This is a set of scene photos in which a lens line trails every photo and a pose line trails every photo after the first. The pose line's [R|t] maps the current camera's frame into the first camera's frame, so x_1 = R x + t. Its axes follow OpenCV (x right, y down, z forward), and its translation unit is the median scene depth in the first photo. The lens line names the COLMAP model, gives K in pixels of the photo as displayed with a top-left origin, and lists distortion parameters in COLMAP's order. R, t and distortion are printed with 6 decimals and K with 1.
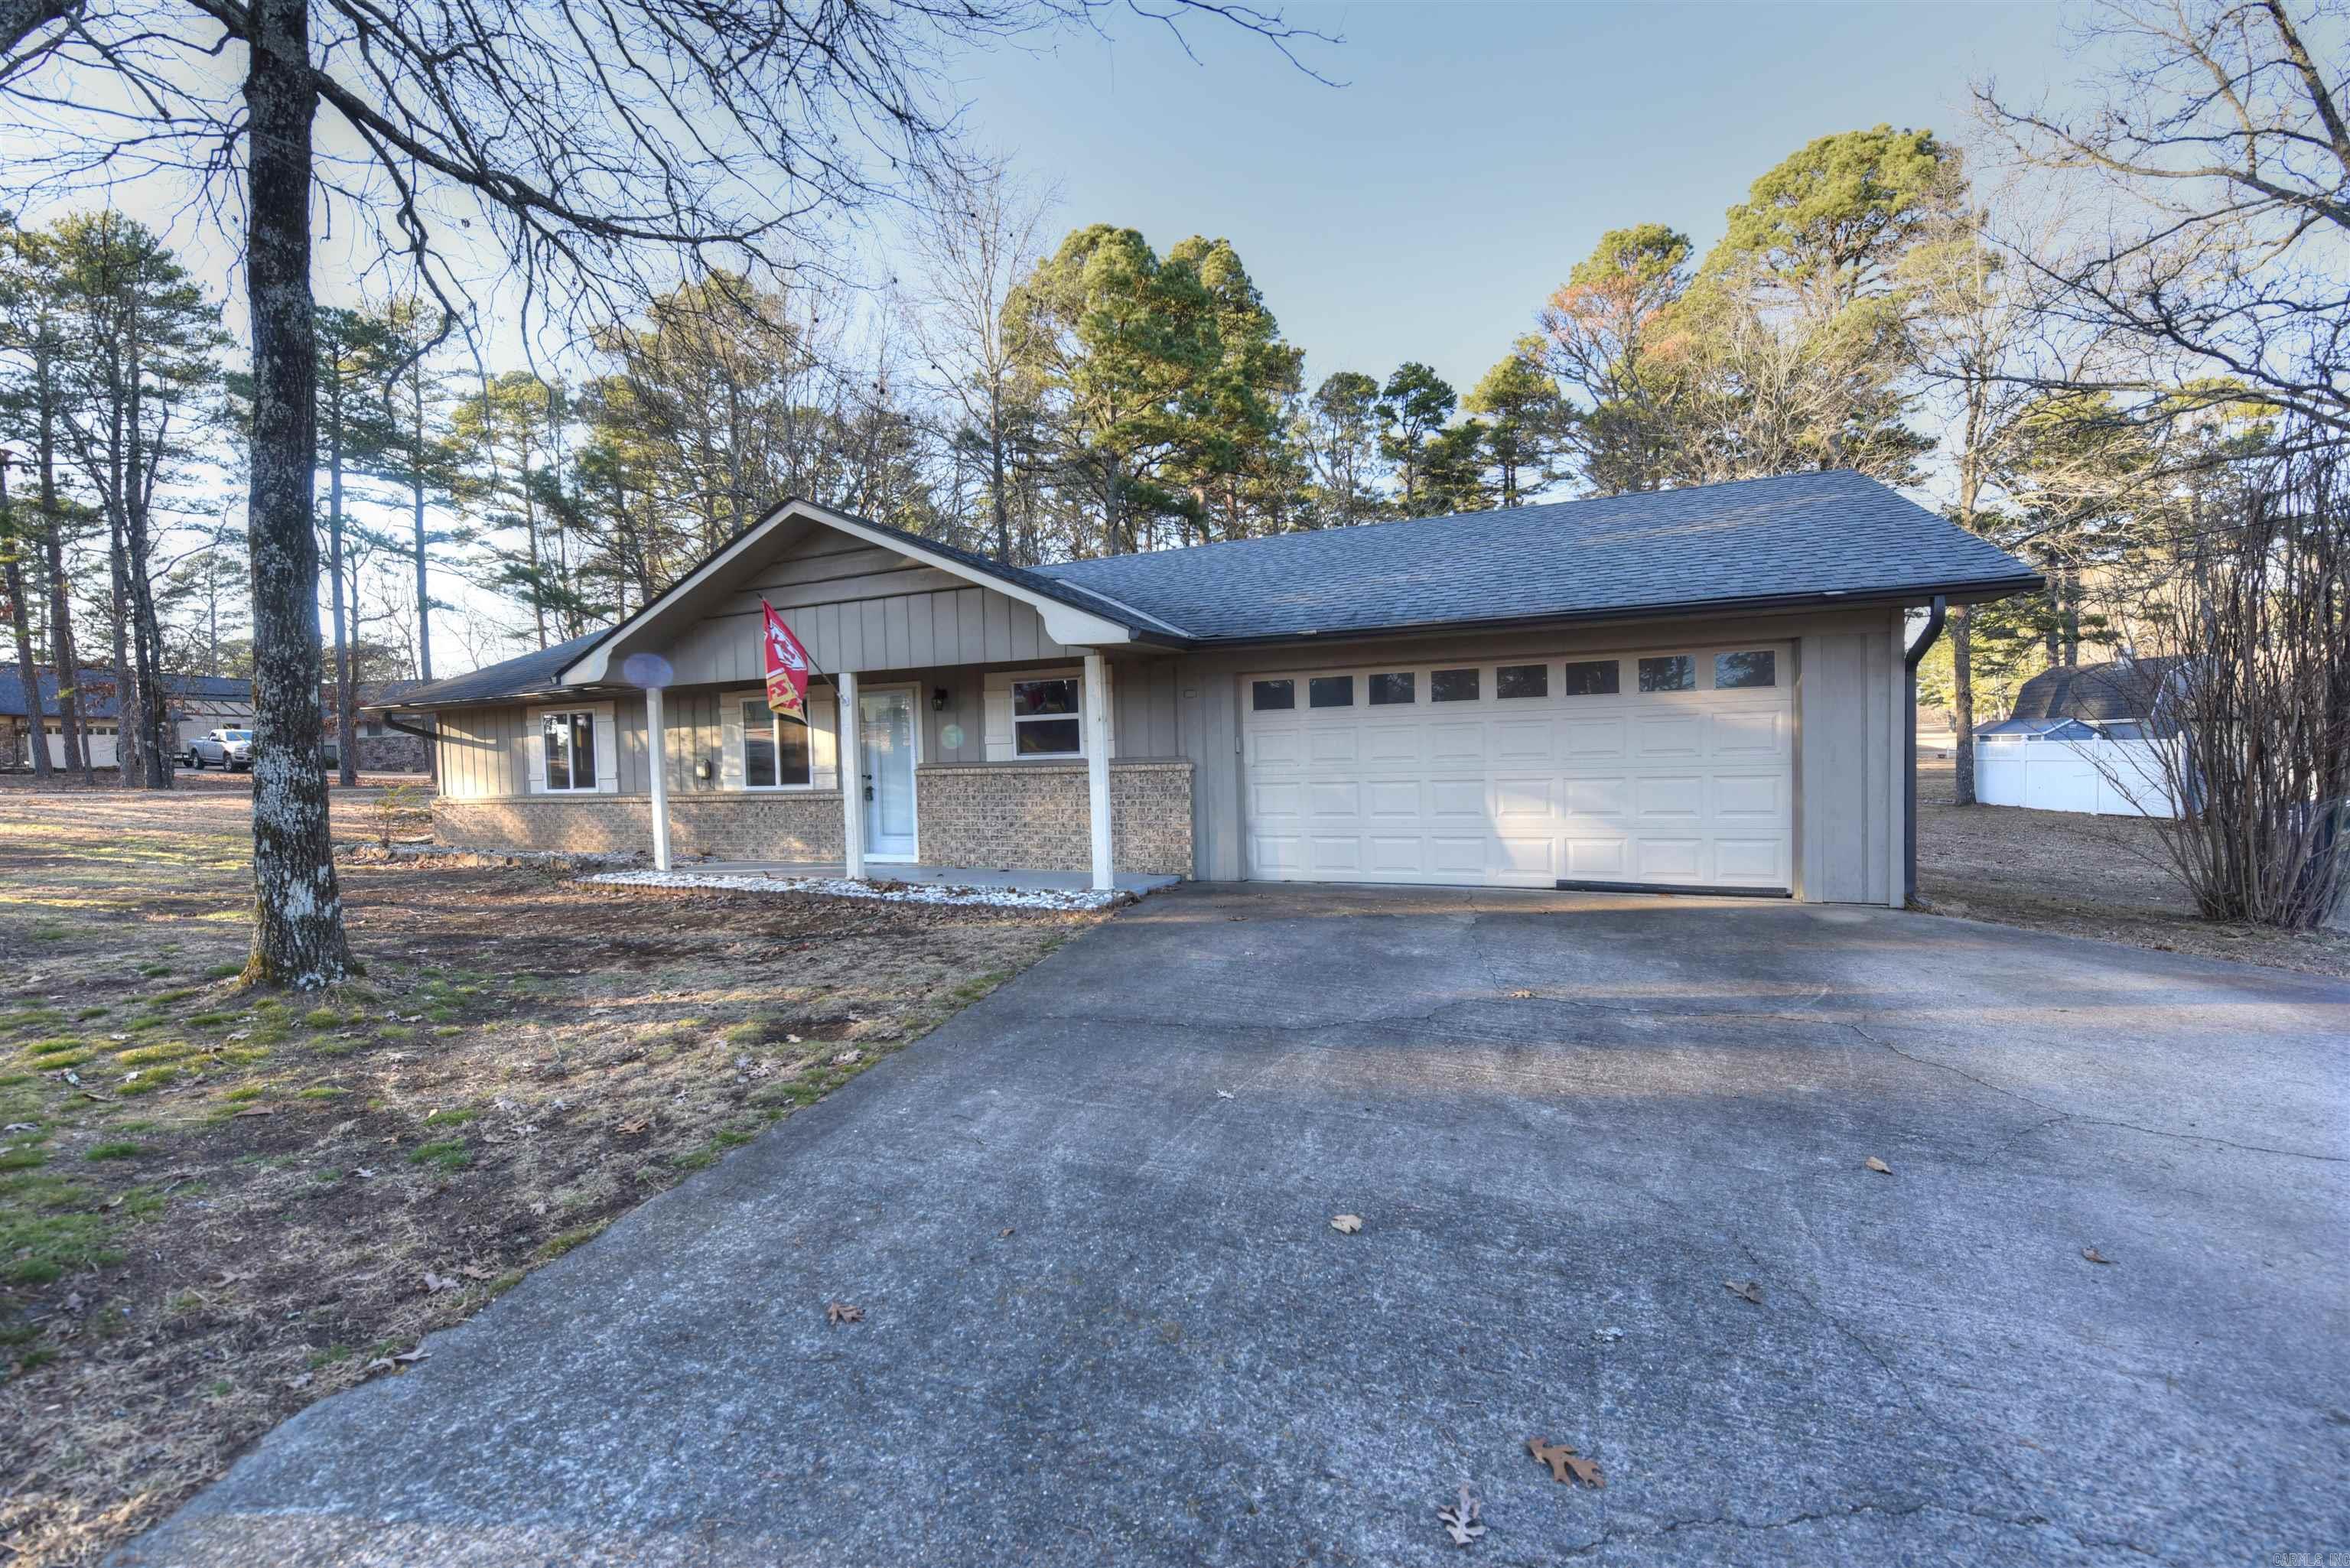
lens RADIAL K [[928.4, 0, 1182.3], [0, 928.4, 784.8], [0, 0, 1]] dist [-0.015642, -0.002156]
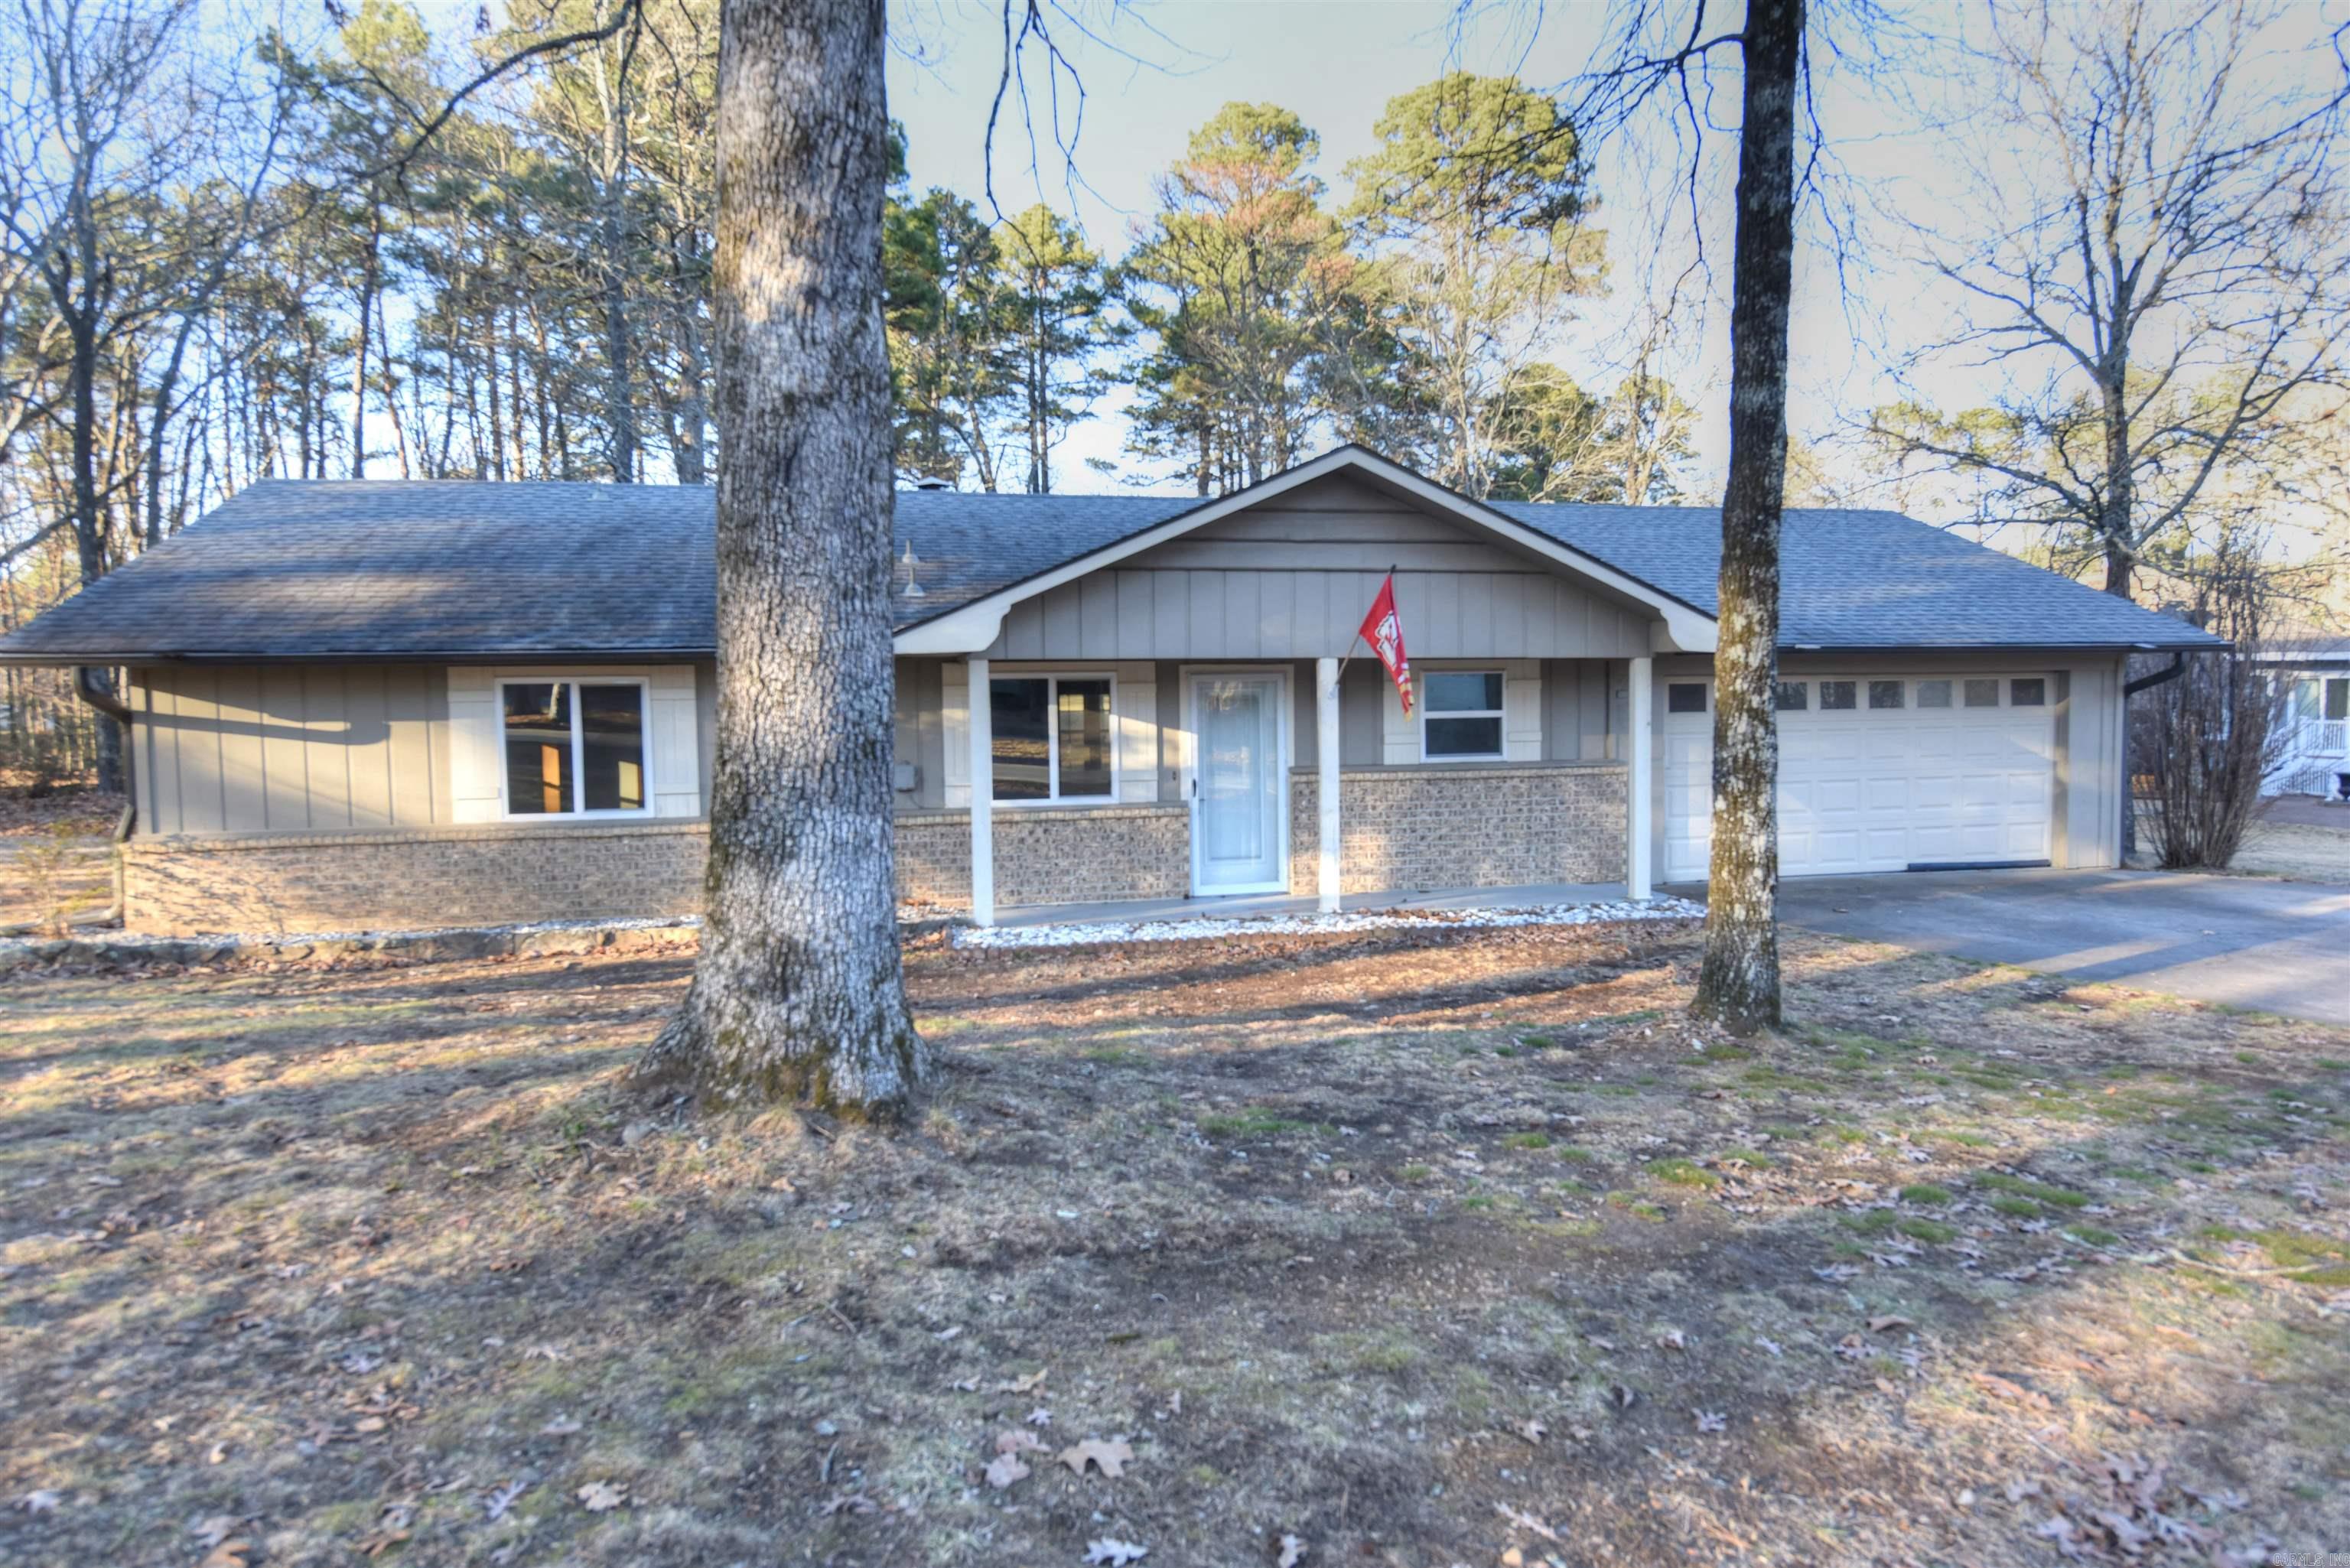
lens RADIAL K [[1543.9, 0, 1175.0], [0, 1543.9, 784.0], [0, 0, 1]] dist [0.003533, 0.000827]
pose [[0.800392, -0.003648, 0.599466, -1.310771], [0.019386, 0.999616, -0.019801, 0.018451], [-0.599163, 0.027470, 0.800155, -0.019121]]
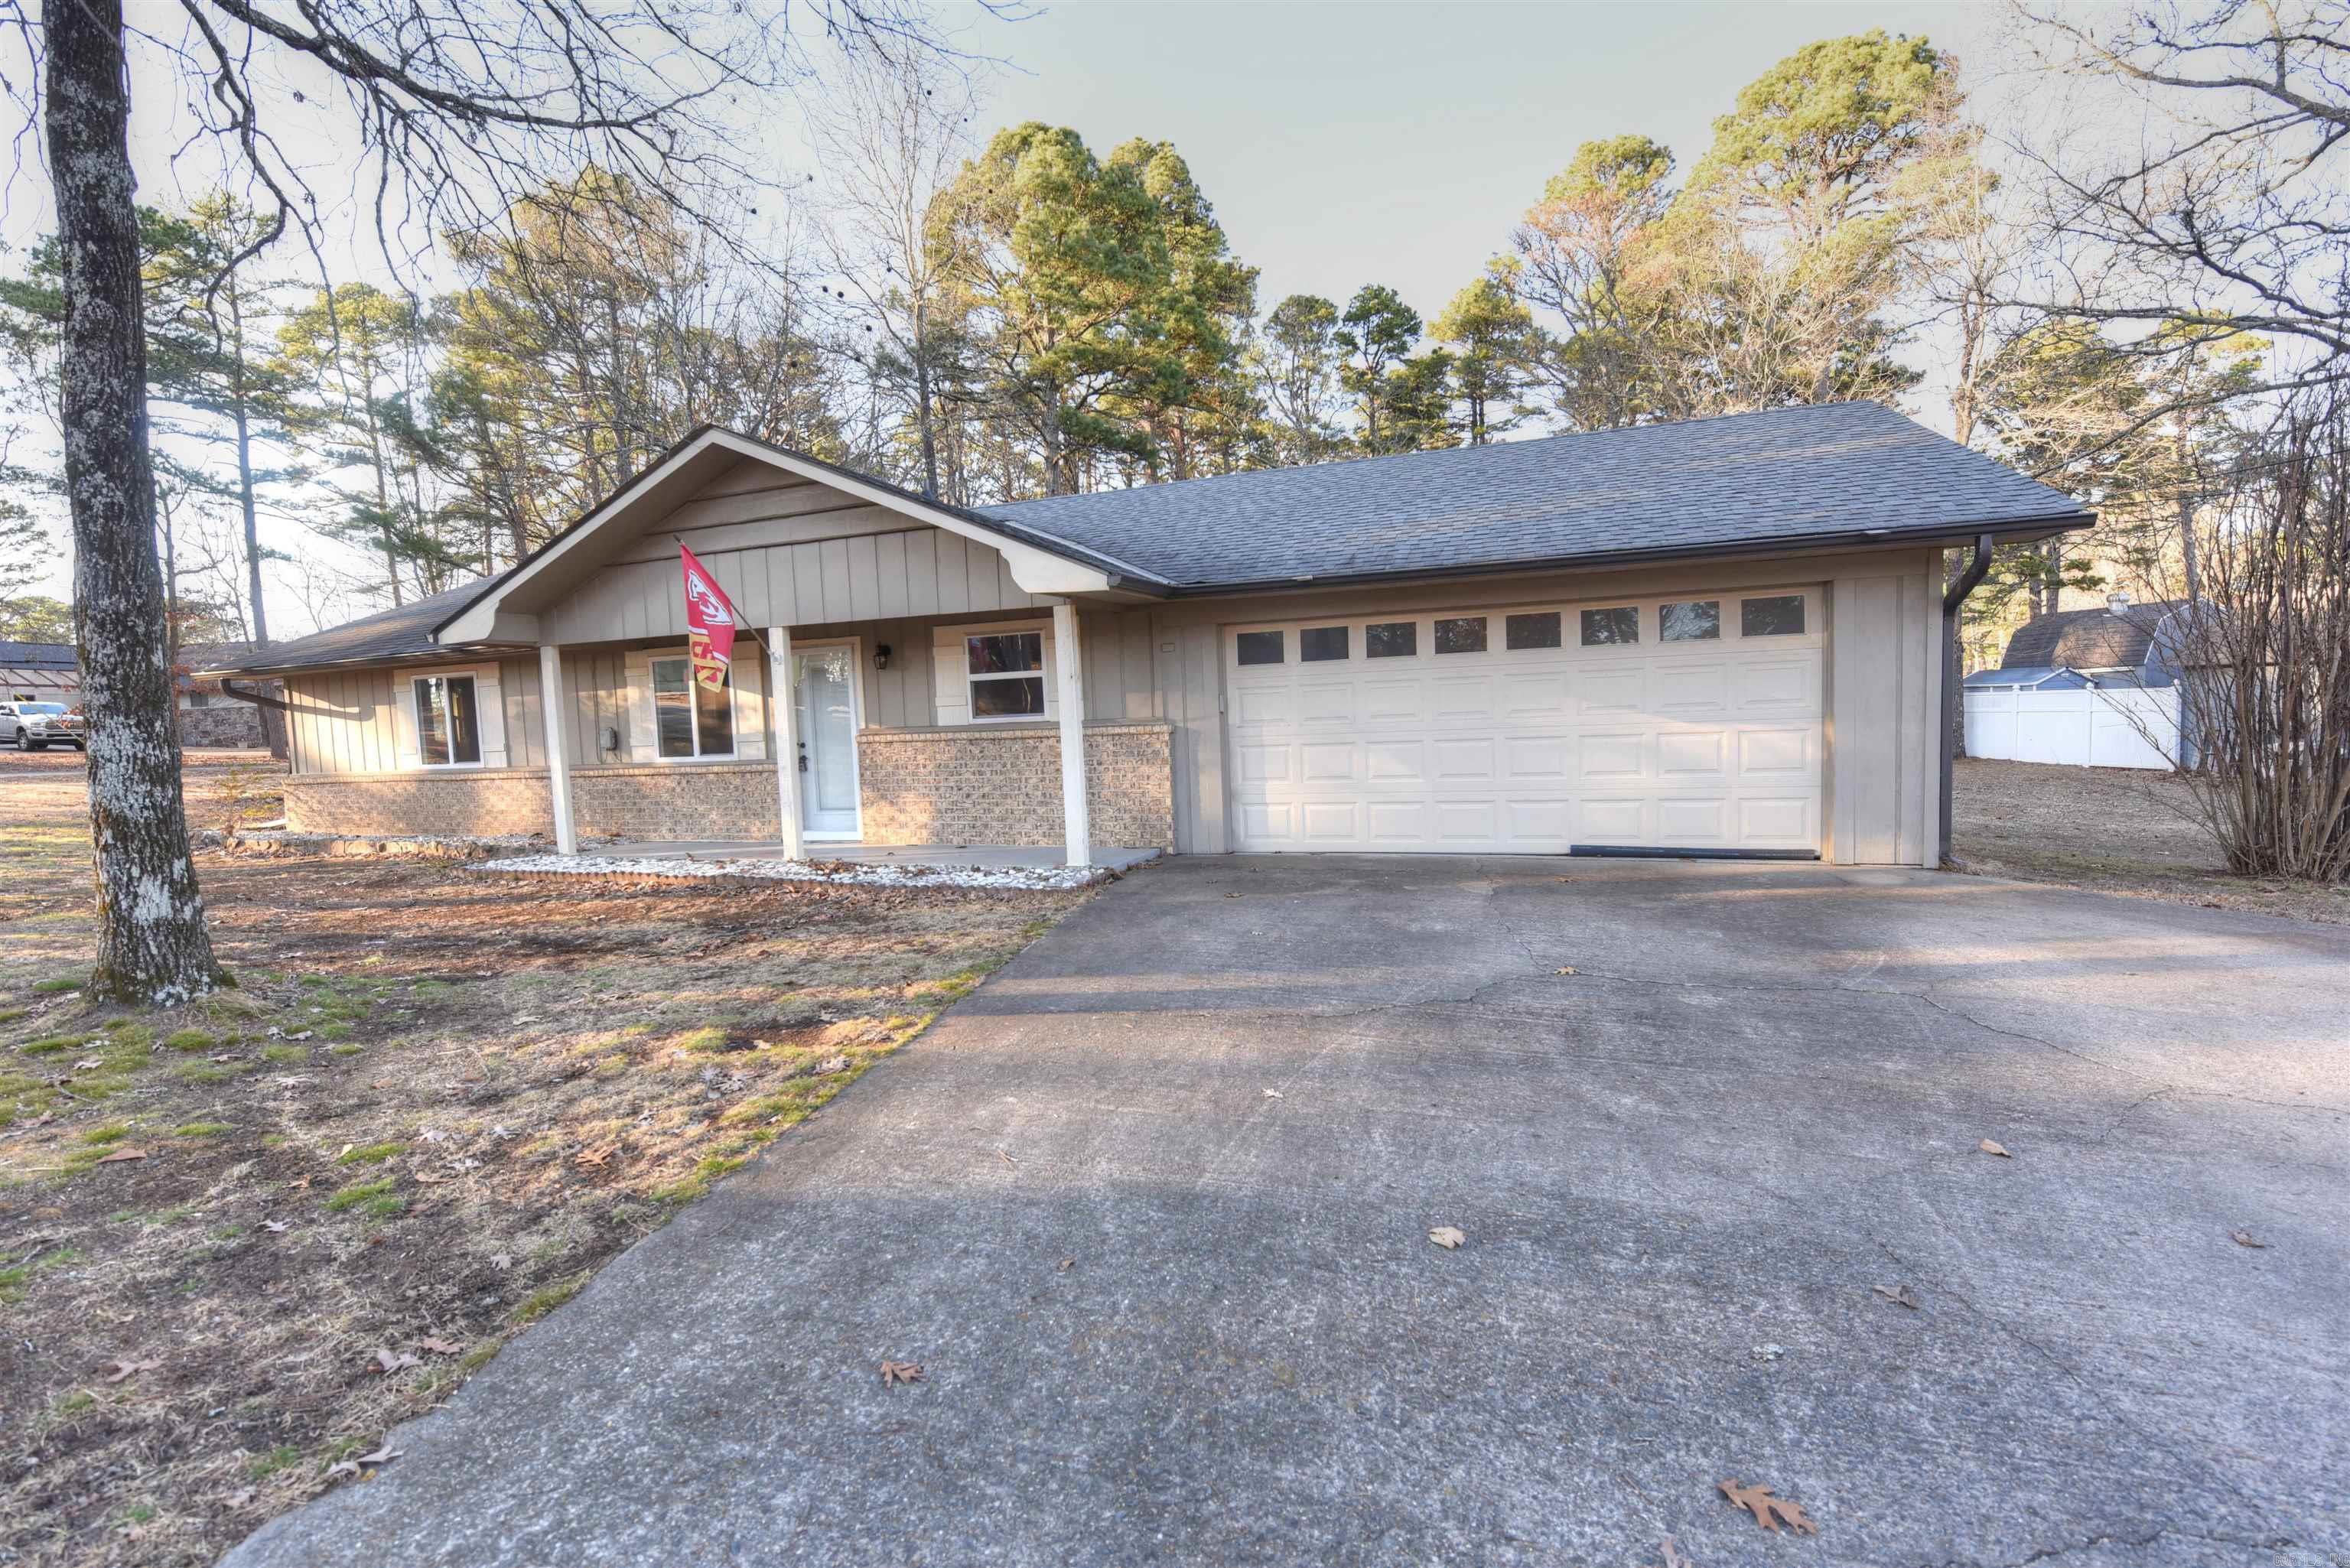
lens RADIAL K [[1004.1, 0, 1181.3], [0, 1004.1, 785.6], [0, 0, 1]] dist [-0.013756, -0.001269]
pose [[0.998152, -0.016310, 0.058531, -0.036794], [0.014169, 0.999222, 0.036817, 0.000200], [-0.059086, -0.035920, 0.997606, 0.020073]]
